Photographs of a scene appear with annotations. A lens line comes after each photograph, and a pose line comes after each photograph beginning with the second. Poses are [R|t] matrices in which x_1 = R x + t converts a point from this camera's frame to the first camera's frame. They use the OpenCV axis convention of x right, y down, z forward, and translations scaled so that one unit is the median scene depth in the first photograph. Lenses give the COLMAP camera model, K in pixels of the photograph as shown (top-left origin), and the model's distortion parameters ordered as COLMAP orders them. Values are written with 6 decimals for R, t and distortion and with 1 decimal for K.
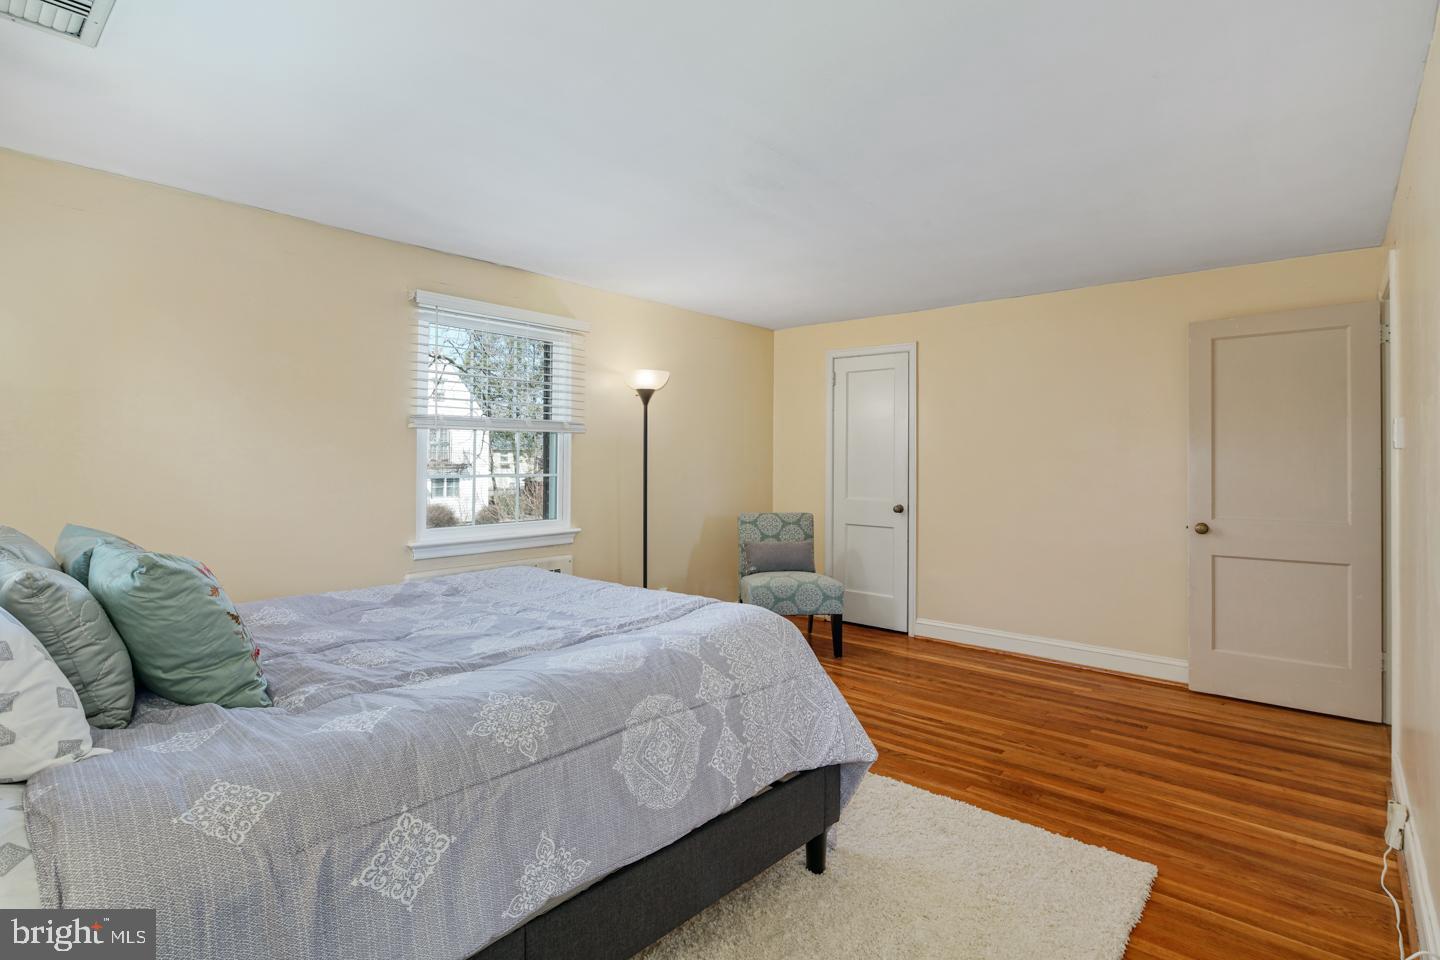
lens RADIAL K [[691.4, 0, 718.9], [0, 691.4, 457.5], [0, 0, 1]] dist [-0.000252, -0.000345]
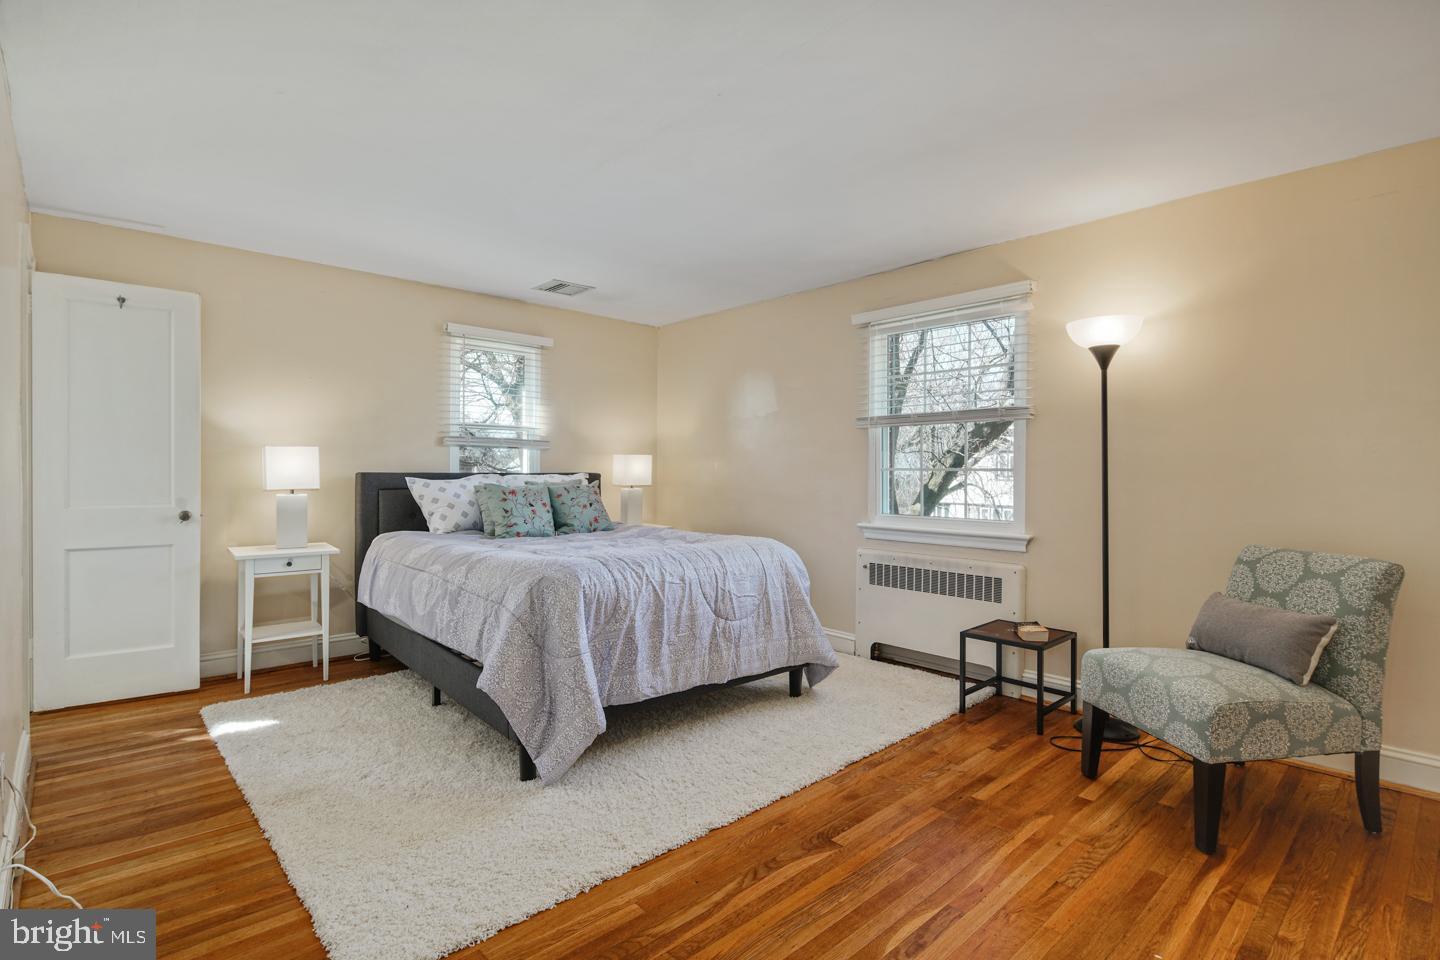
lens RADIAL K [[704.7, 0, 725.9], [0, 704.7, 461.9], [0, 0, 1]] dist [0.002218, -0.000550]
pose [[-0.093178, -0.015597, -0.995527, 0.973795], [0.004692, 0.999859, -0.016104, 0.042124], [0.995638, -0.006172, -0.093092, 1.060908]]
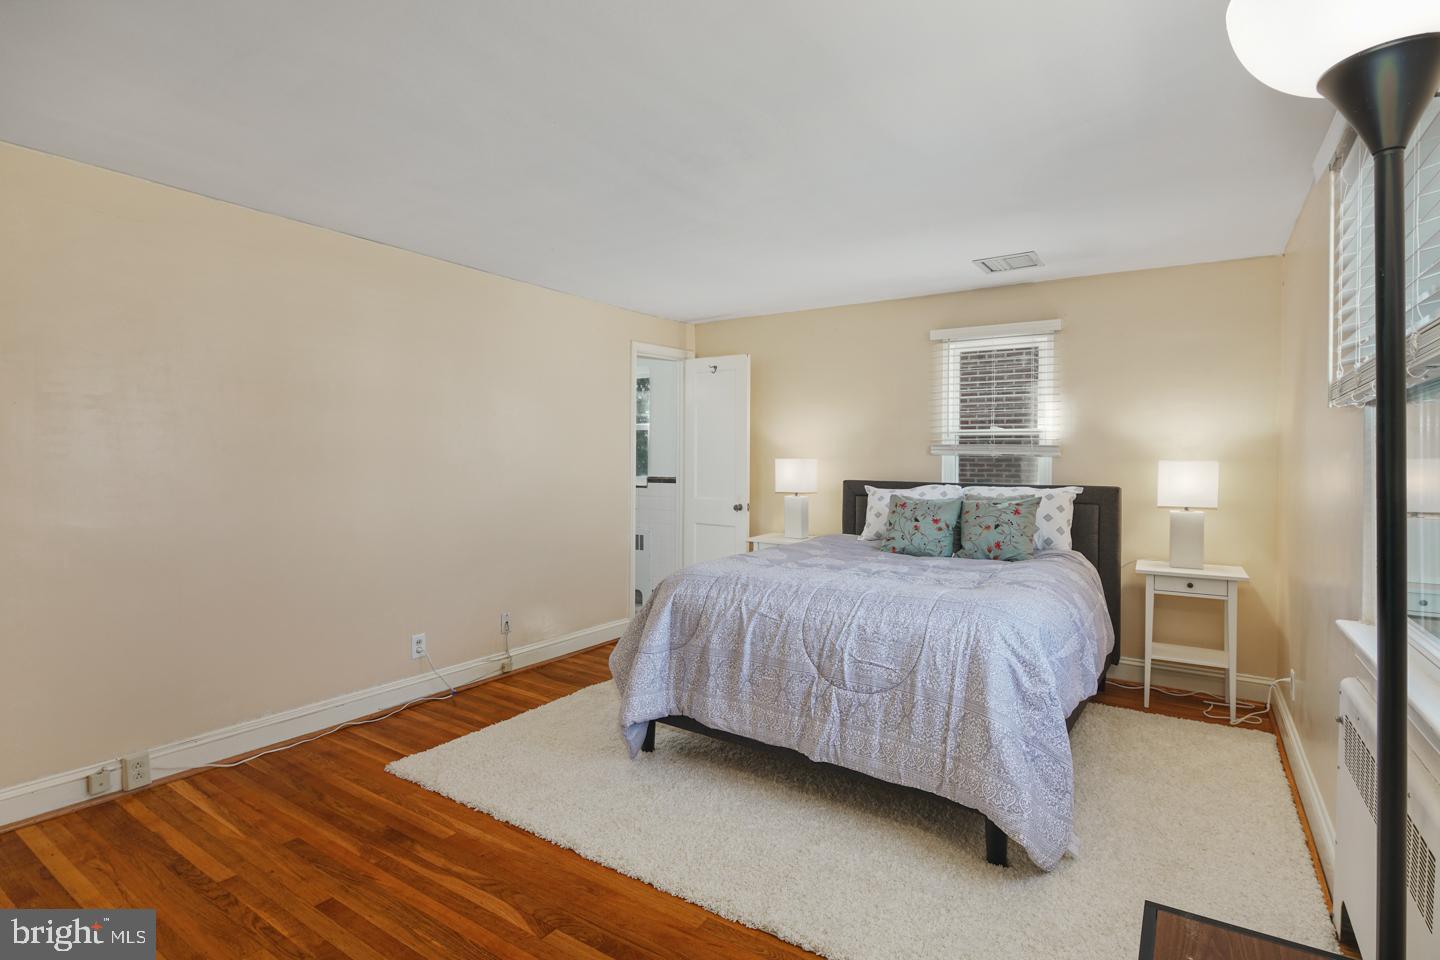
lens RADIAL K [[704.7, 0, 725.9], [0, 704.7, 461.9], [0, 0, 1]] dist [0.002218, -0.000550]
pose [[-0.990058, -0.012512, -0.140102, 0.137495], [-0.011186, 0.999885, -0.010250, 0.014712], [0.140214, -0.008581, -0.990084, 1.769673]]
